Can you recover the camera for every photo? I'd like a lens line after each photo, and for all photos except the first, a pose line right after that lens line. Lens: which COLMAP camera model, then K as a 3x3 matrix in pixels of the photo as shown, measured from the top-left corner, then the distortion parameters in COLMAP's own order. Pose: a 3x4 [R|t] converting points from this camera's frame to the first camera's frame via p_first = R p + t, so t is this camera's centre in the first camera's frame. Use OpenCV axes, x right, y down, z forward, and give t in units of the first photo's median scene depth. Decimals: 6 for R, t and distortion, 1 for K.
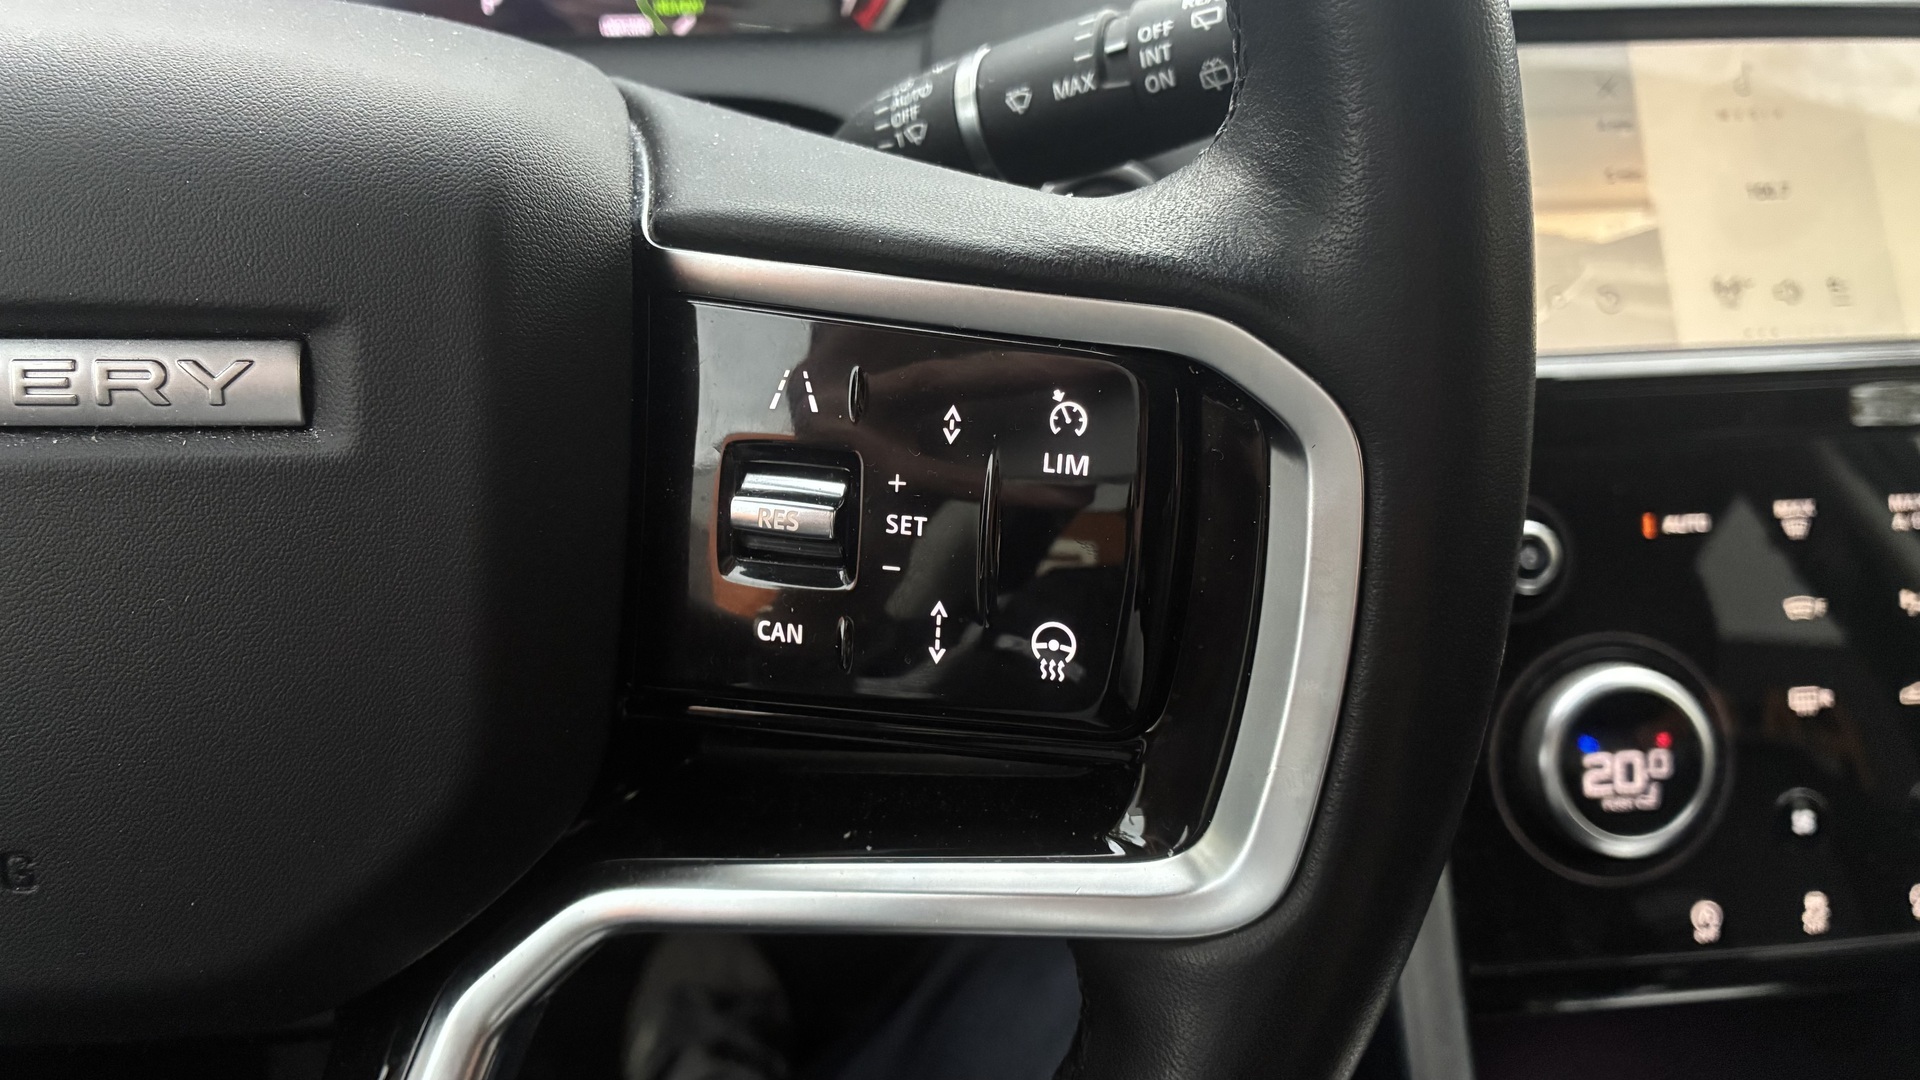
lens RADIAL K [[1499.9, 0, 948.1], [0, 1499.9, 546.0], [0, 0, 1]] dist [0.069761, -0.110302]
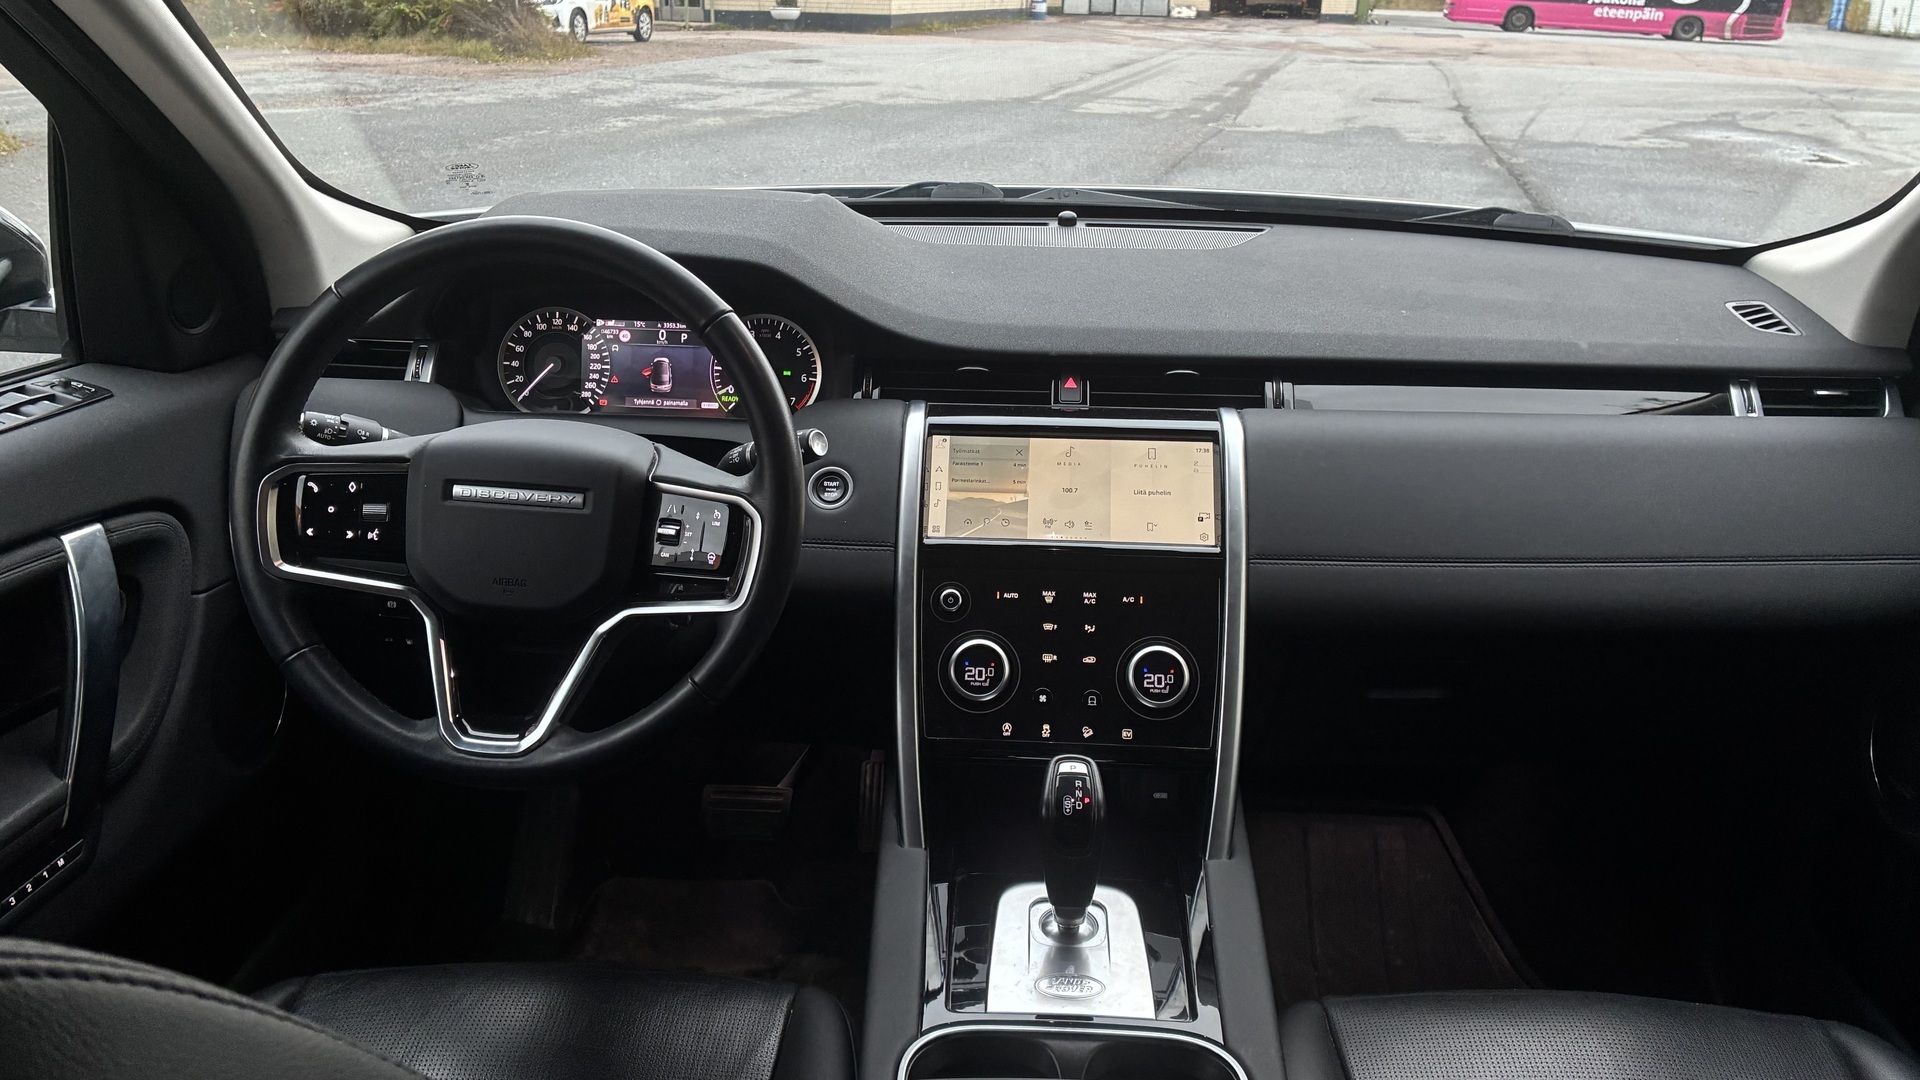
lens RADIAL K [[1474.5, 0, 960.0], [0, 1474.5, 540.0], [0, 0, 1]] dist [0.077073, -0.115366]
pose [[0.988237, 0.065069, -0.138396, 1.178014], [-0.088507, 0.981358, -0.170597, 0.578934], [0.124715, 0.180840, 0.975573, -2.841491]]
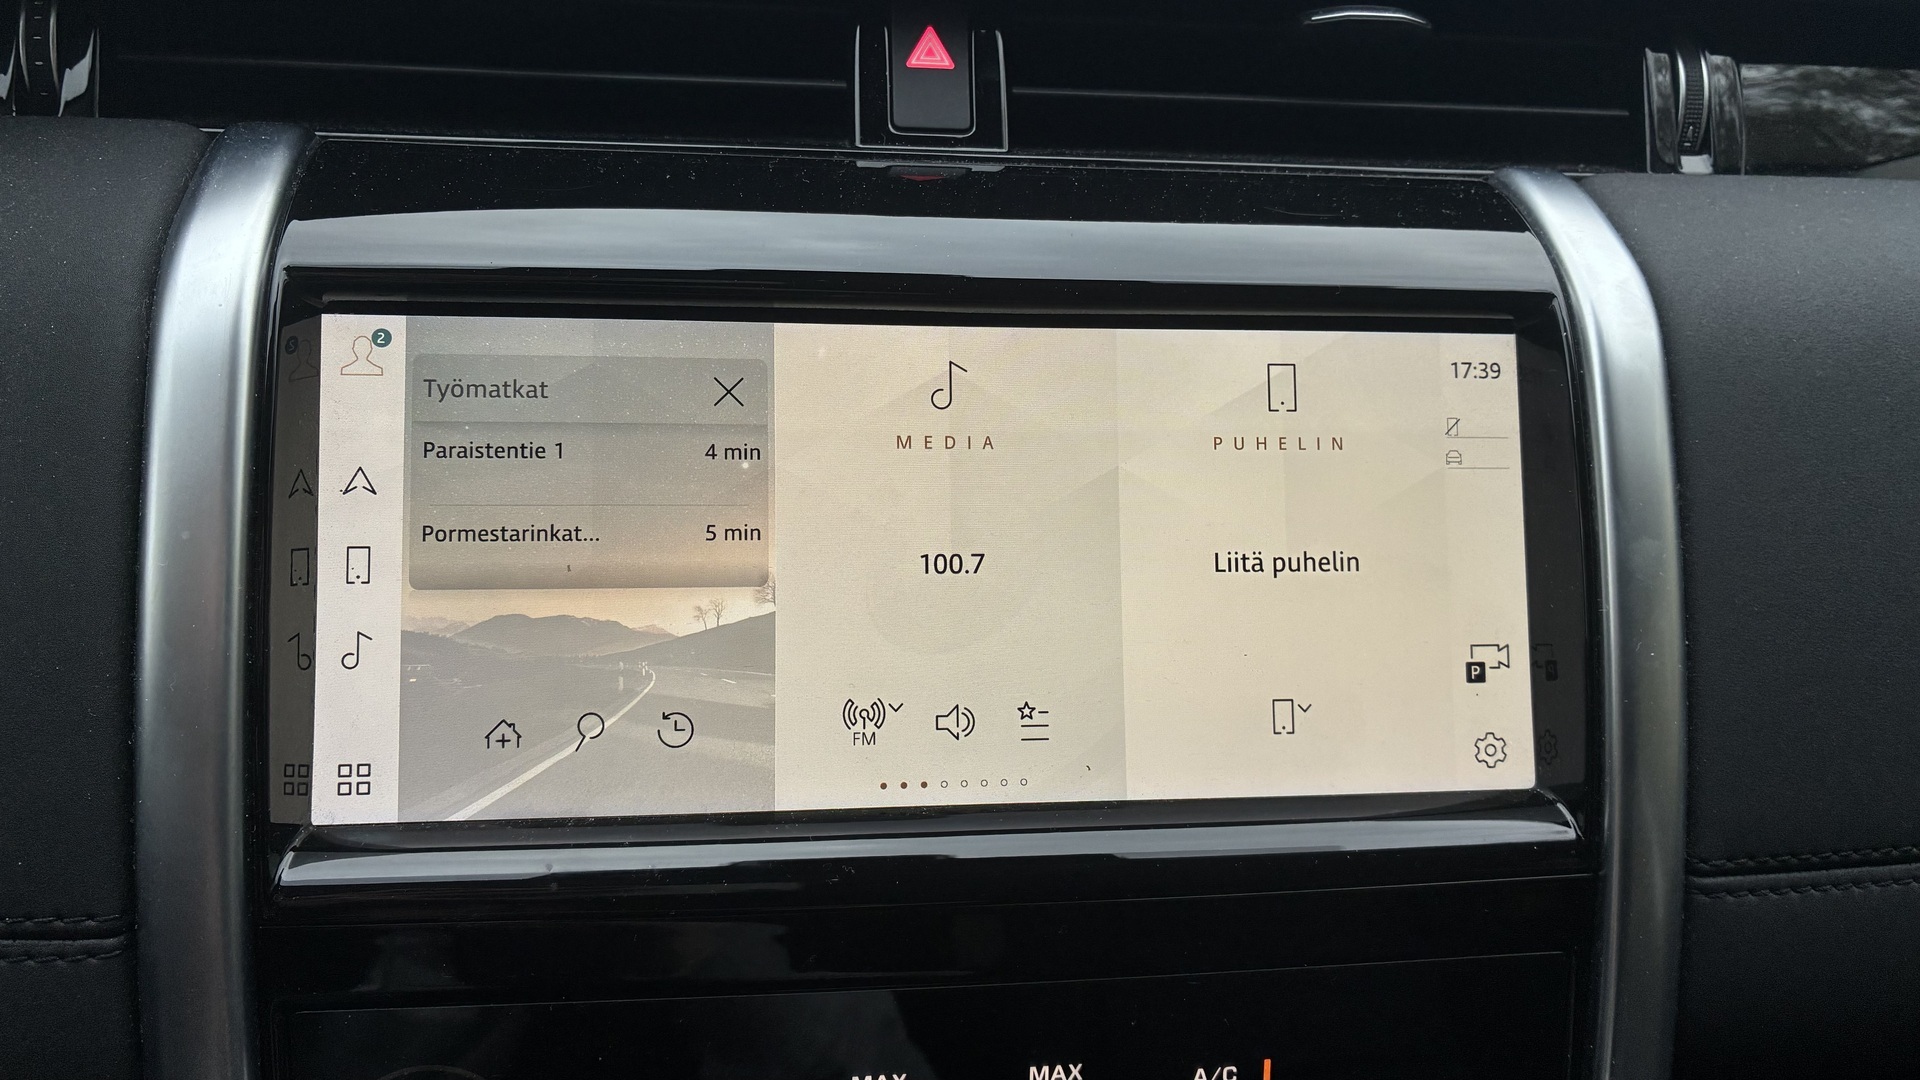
lens RADIAL K [[1474.5, 0, 960.0], [0, 1474.5, 540.0], [0, 0, 1]] dist [0.077073, -0.115366]
pose [[0.996077, 0.060868, 0.064229, 0.808560], [-0.068274, 0.990394, 0.120245, -0.524467], [-0.056293, -0.124159, 0.990664, 0.555412]]
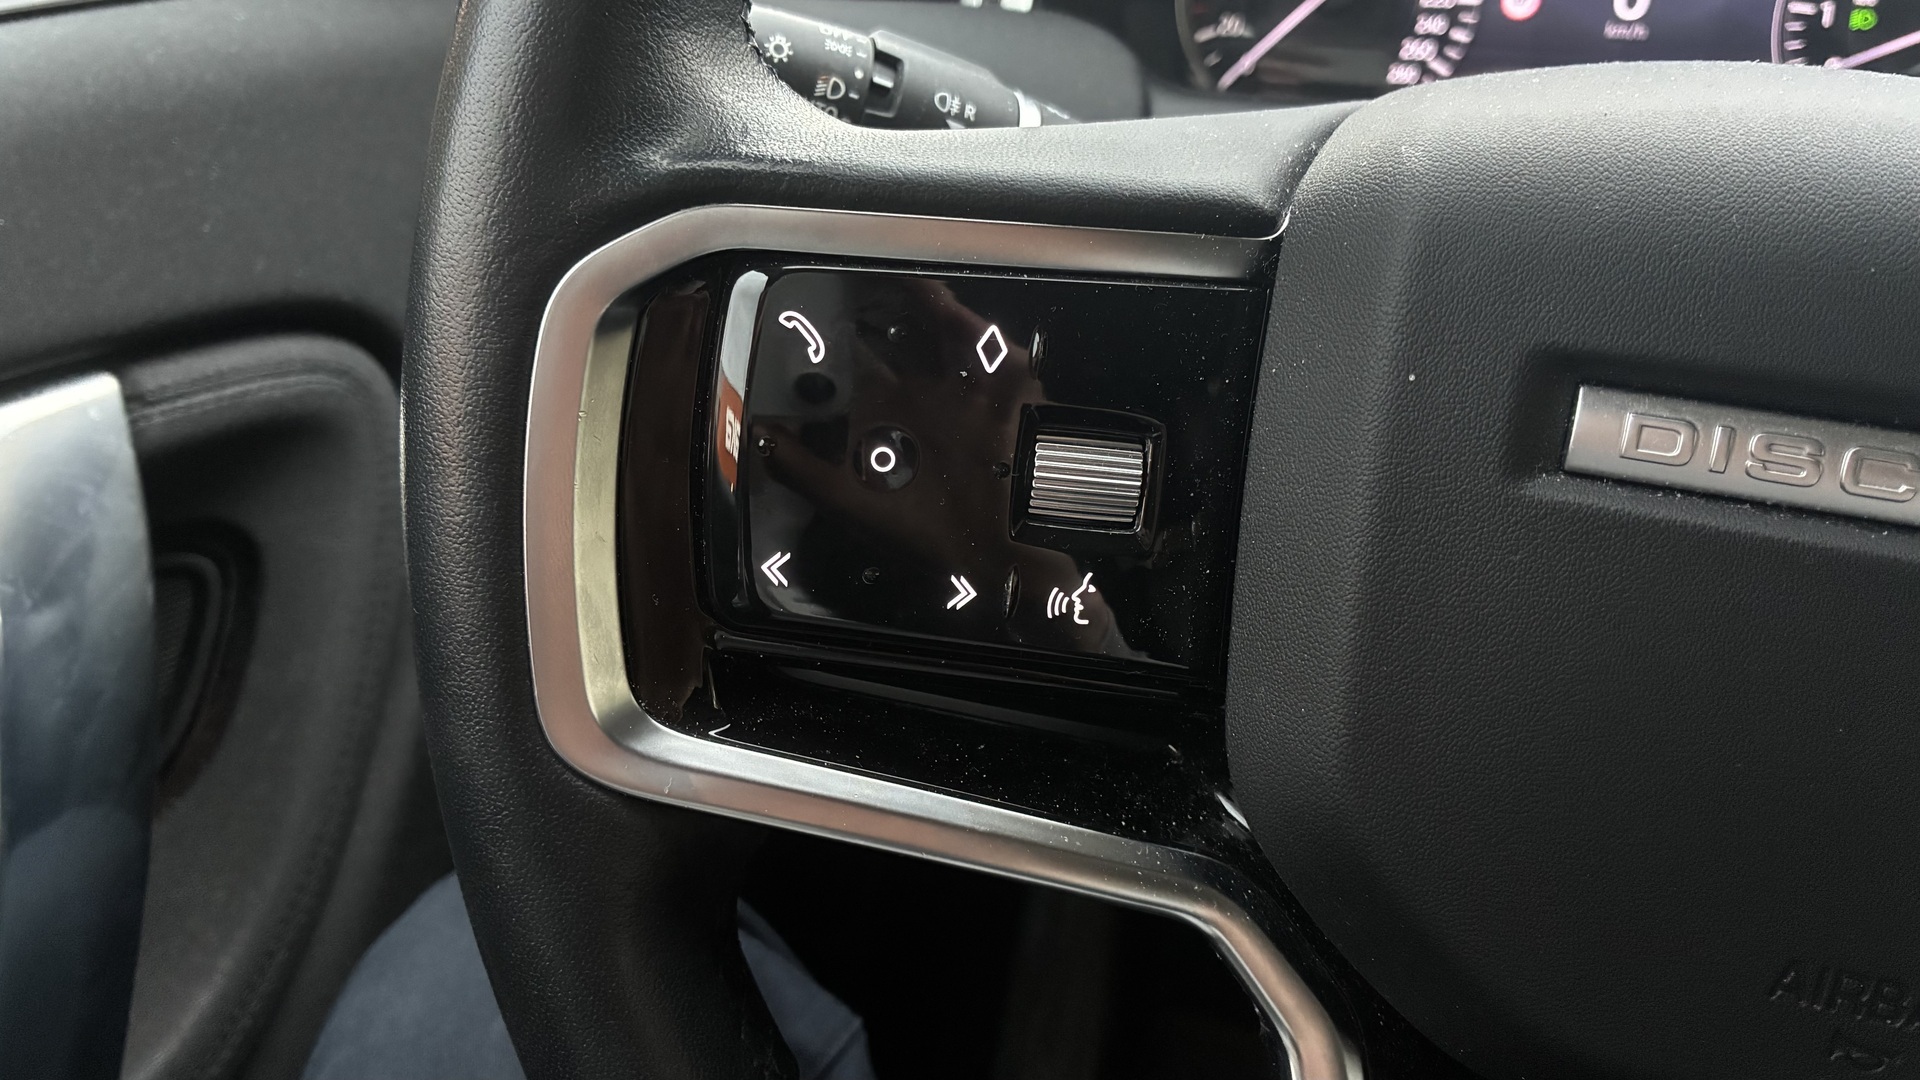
lens RADIAL K [[1444.2, 0, 954.7], [0, 1444.2, 573.2], [0, 0, 1]] dist [0.010583, 0.006589]
pose [[0.929169, 0.188220, -0.318149, -0.661698], [-0.192703, 0.981099, 0.017628, 0.033882], [0.315454, 0.044929, 0.947877, -0.021252]]
